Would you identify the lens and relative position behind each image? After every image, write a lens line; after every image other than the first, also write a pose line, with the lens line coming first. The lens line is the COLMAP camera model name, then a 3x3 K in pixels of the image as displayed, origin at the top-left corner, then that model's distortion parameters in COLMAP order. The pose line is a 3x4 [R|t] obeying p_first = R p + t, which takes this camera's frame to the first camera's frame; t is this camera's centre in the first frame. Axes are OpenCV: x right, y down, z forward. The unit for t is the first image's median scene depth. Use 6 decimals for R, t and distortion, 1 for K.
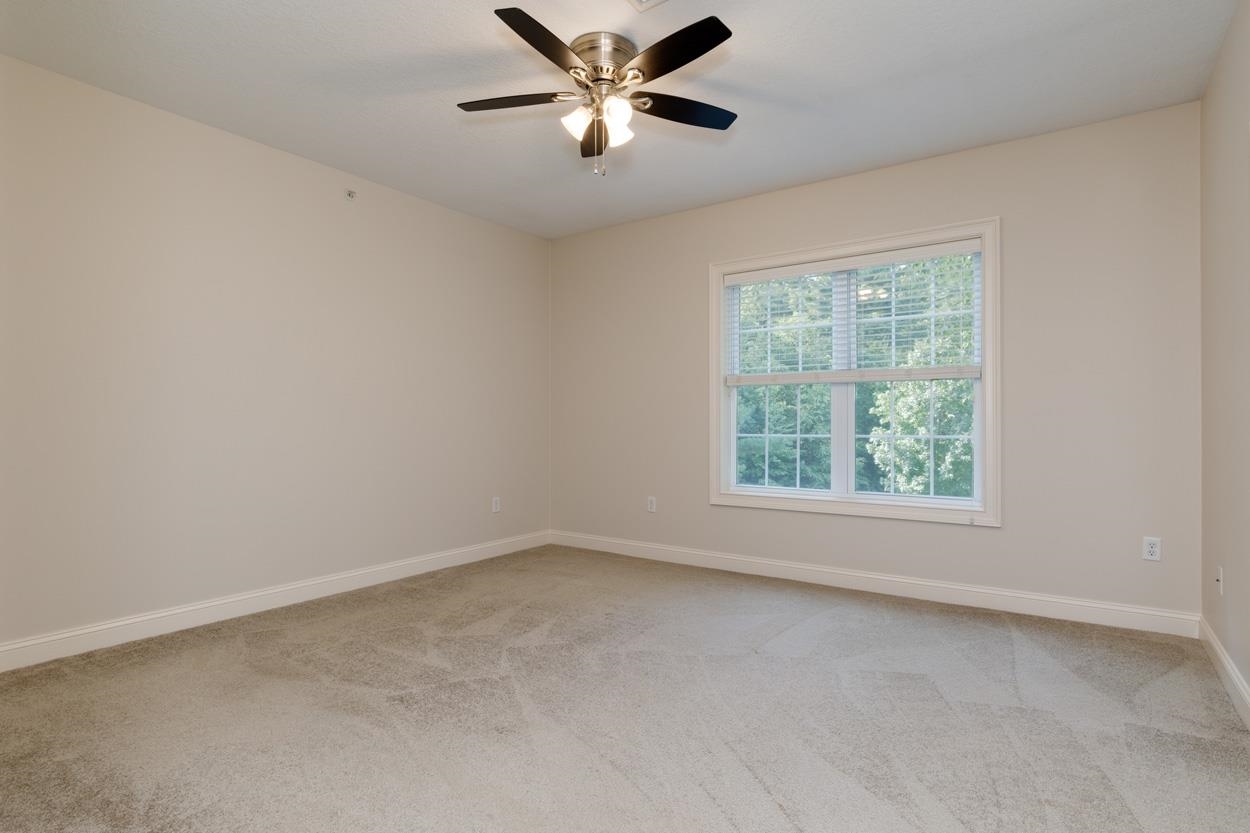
lens RADIAL K [[640.1, 0, 625.0], [0, 640.1, 416.5], [0, 0, 1]] dist [0.000347, -0.000729]
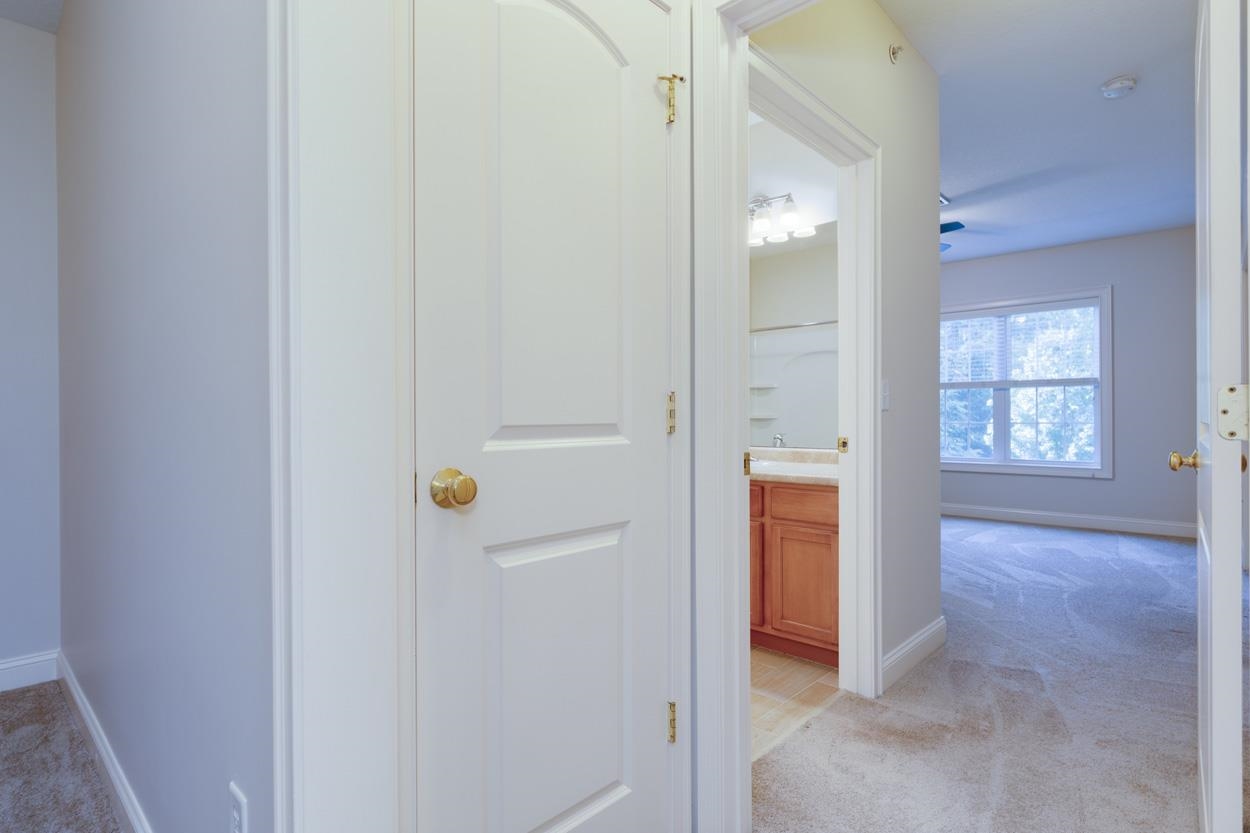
lens RADIAL K [[640.1, 0, 625.0], [0, 640.1, 416.5], [0, 0, 1]] dist [0.000347, -0.000729]
pose [[0.990166, -0.008987, -0.139607, -0.049585], [0.010058, 0.999925, 0.006966, -0.000544], [0.139534, -0.008301, 0.990182, -0.094388]]
